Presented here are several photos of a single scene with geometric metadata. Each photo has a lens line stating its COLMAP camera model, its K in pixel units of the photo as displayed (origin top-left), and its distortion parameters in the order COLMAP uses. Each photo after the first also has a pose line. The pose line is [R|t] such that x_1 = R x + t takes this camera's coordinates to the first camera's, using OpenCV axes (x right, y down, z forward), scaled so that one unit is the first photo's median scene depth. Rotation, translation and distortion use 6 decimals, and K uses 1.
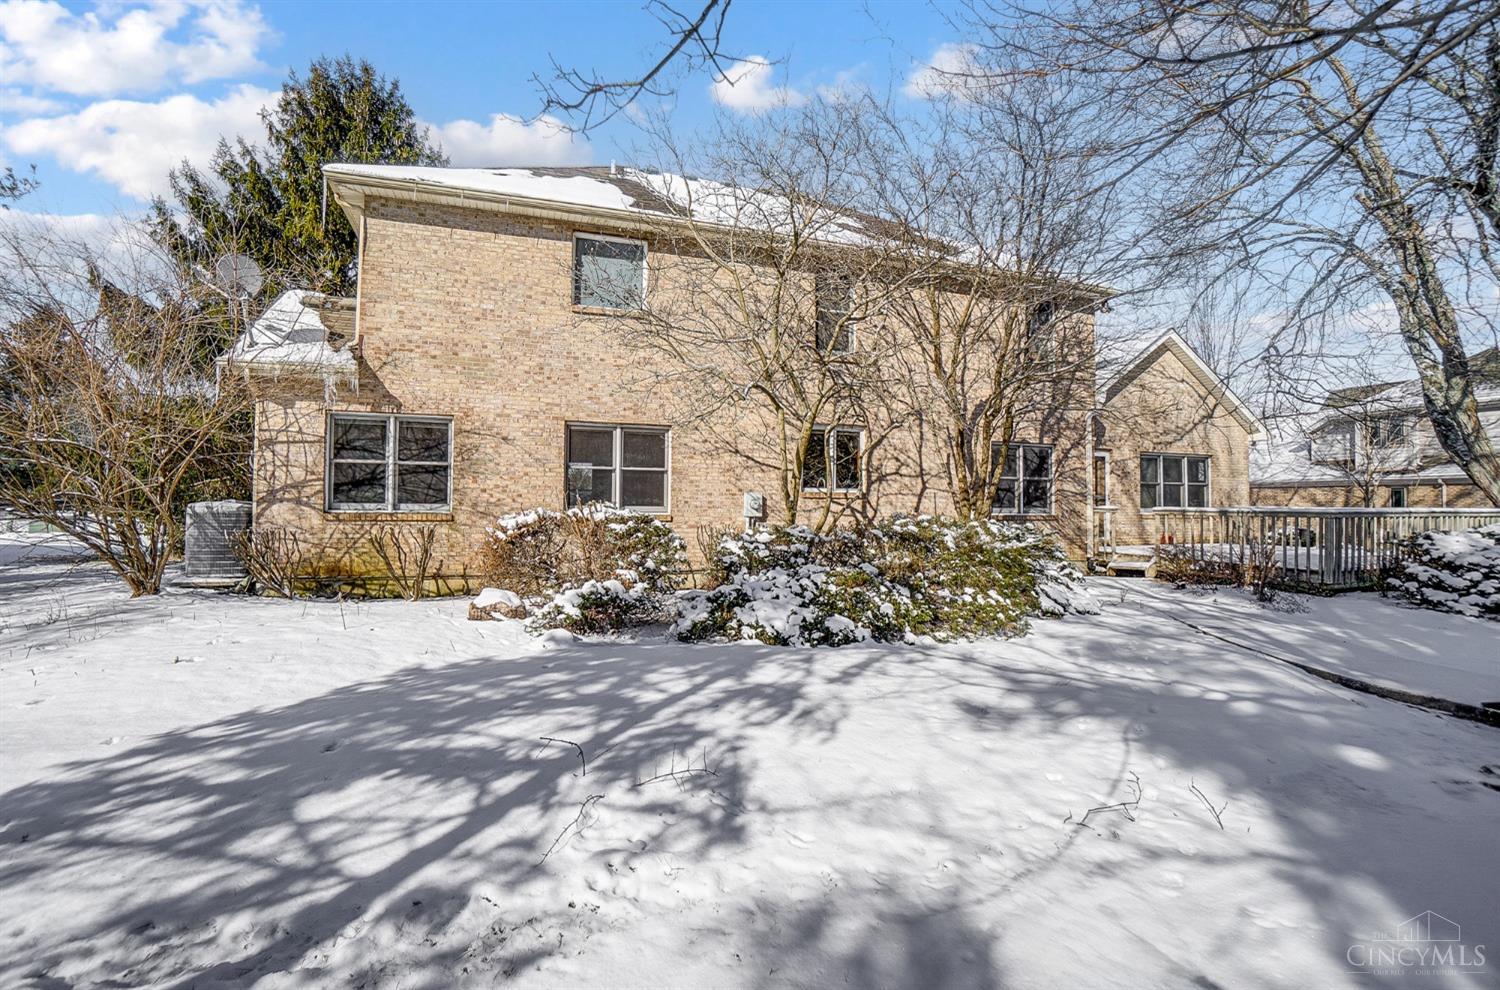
lens RADIAL K [[660.8, 0, 739.9], [0, 660.8, 491.7], [0, 0, 1]] dist [-0.070270, 0.025623]
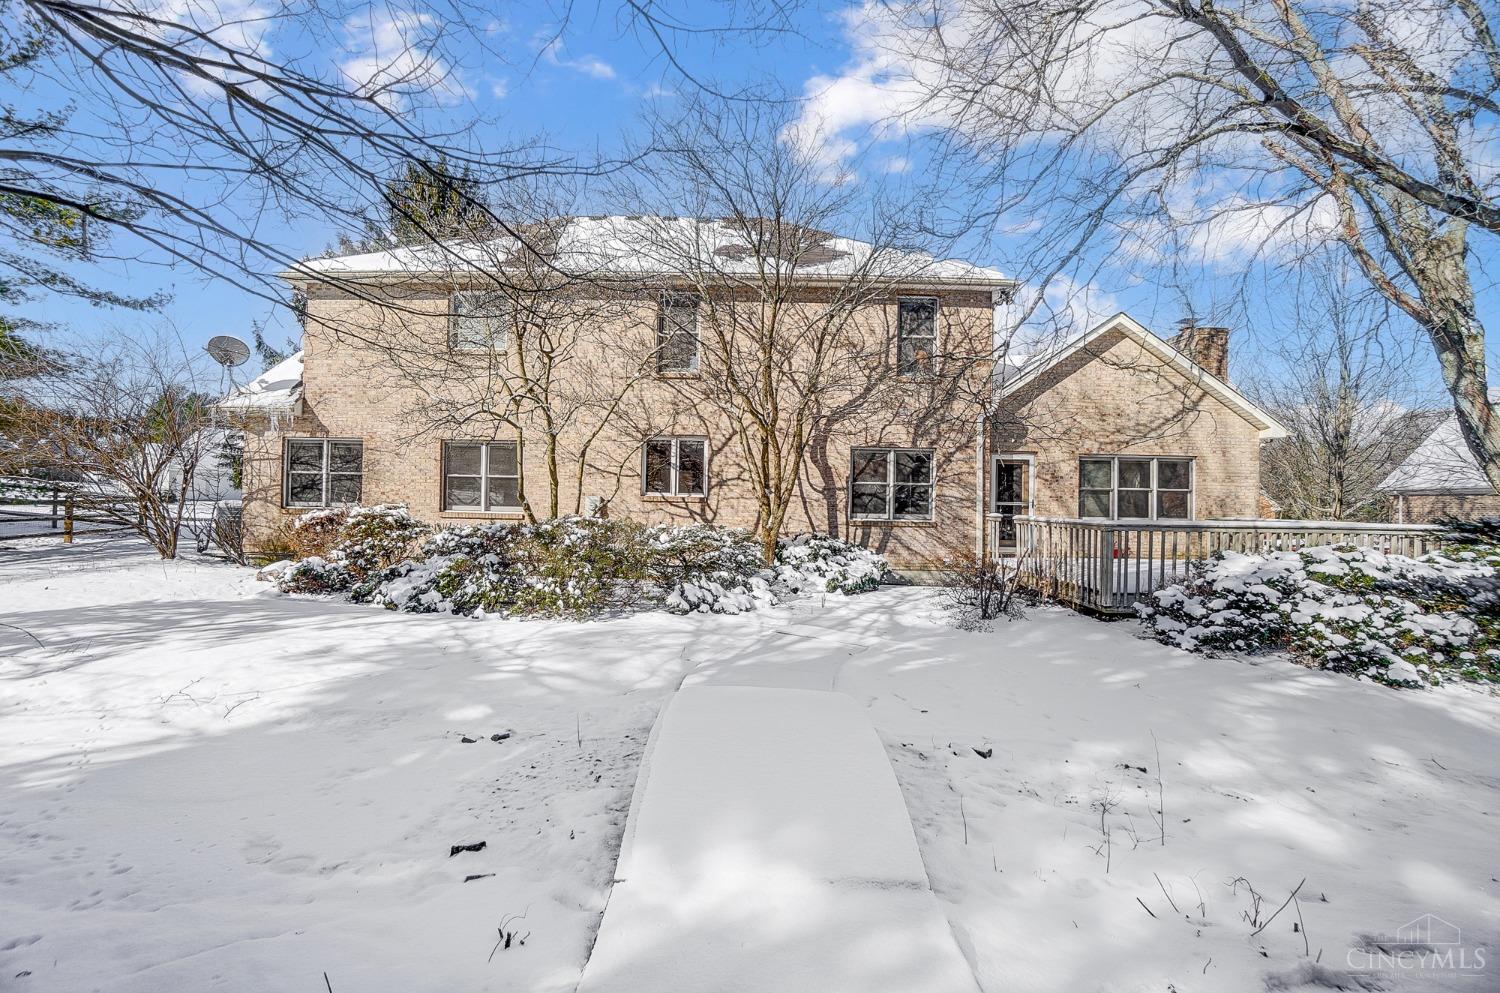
lens RADIAL K [[660.8, 0, 739.9], [0, 660.8, 493.2], [0, 0, 1]] dist [-0.070270, 0.025623]
pose [[0.941041, 0.006260, -0.338235, 0.592737], [-0.005808, 0.999980, 0.002347, -0.007090], [0.338243, -0.000244, 0.941059, -0.005042]]
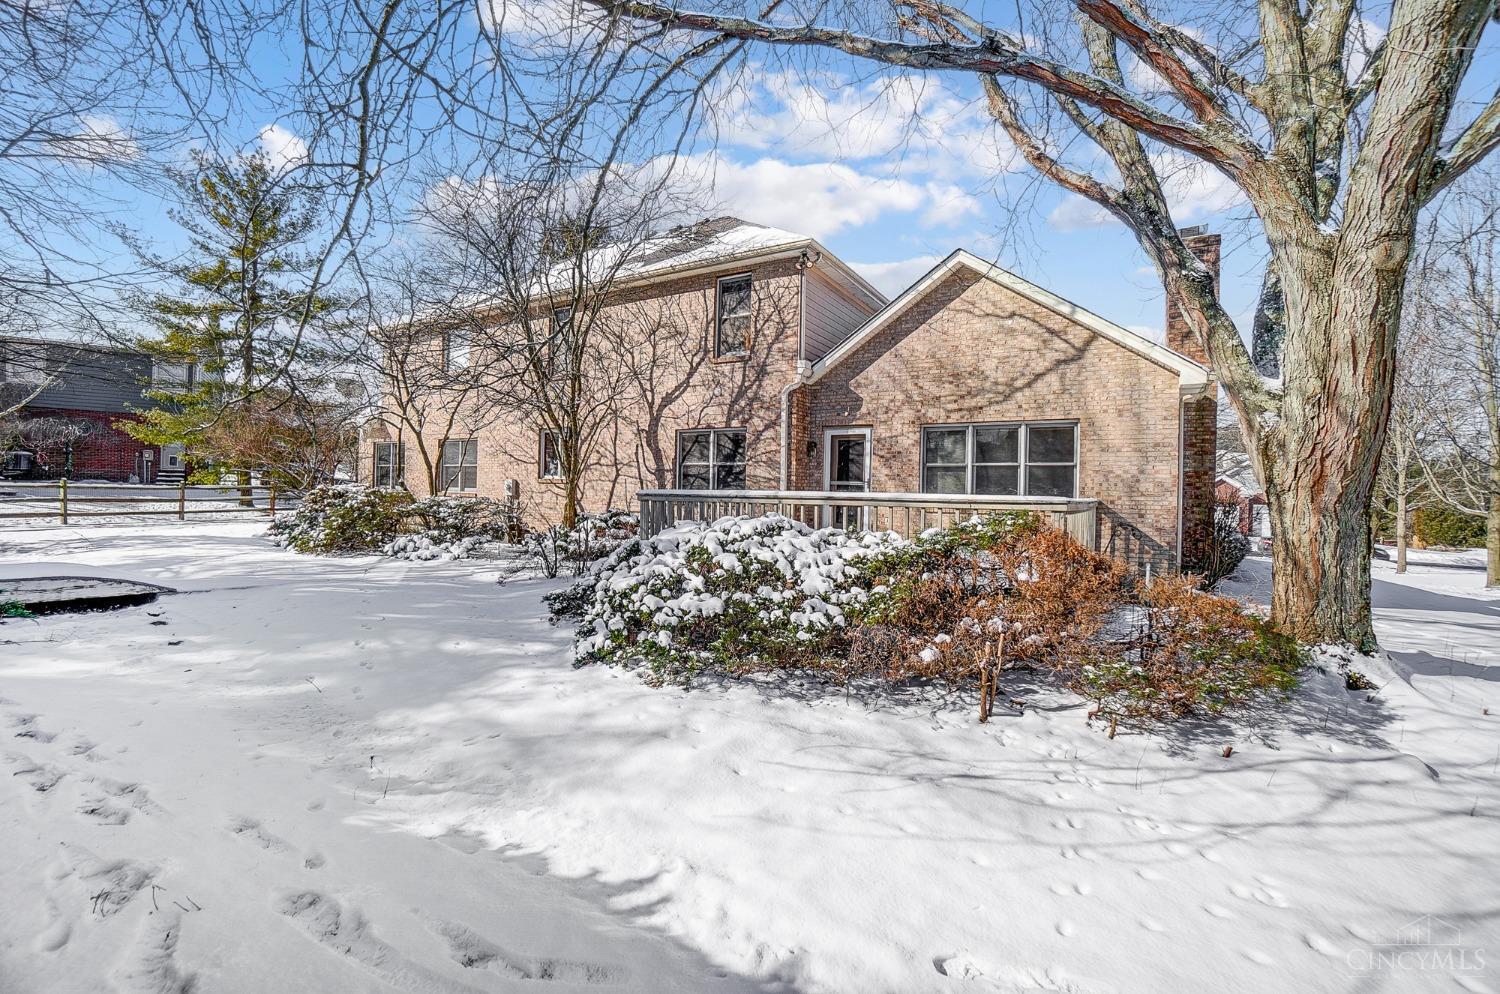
lens RADIAL K [[666.6, 0, 745.5], [0, 666.6, 496.8], [0, 0, 1]] dist [-0.072970, 0.025375]
pose [[0.636988, 0.009212, -0.770819, 1.339050], [-0.004157, 0.999955, 0.008515, 0.022085], [0.770862, -0.002220, 0.636998, 0.422508]]
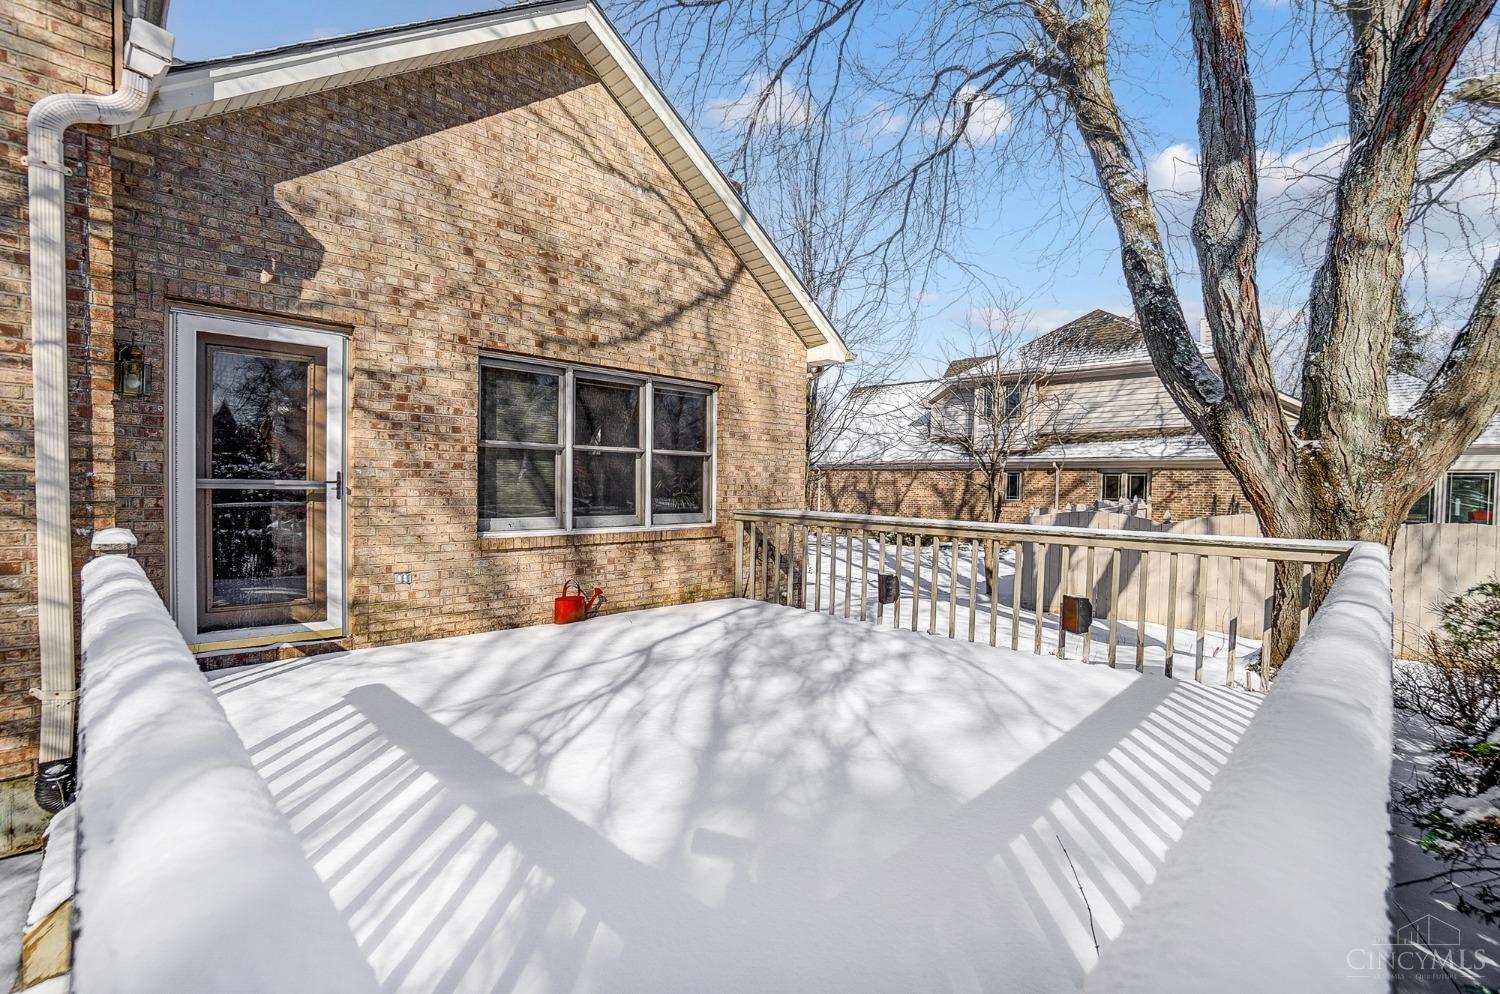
lens RADIAL K [[684.6, 0, 750.0], [0, 684.6, 497.0], [0, 0, 1]] dist [-0.000540, -0.000035]
pose [[0.894605, 0.003232, 0.446847, 0.719363], [-0.023332, 0.998948, 0.039488, -0.004099], [-0.446249, -0.045752, 0.893739, 0.759875]]
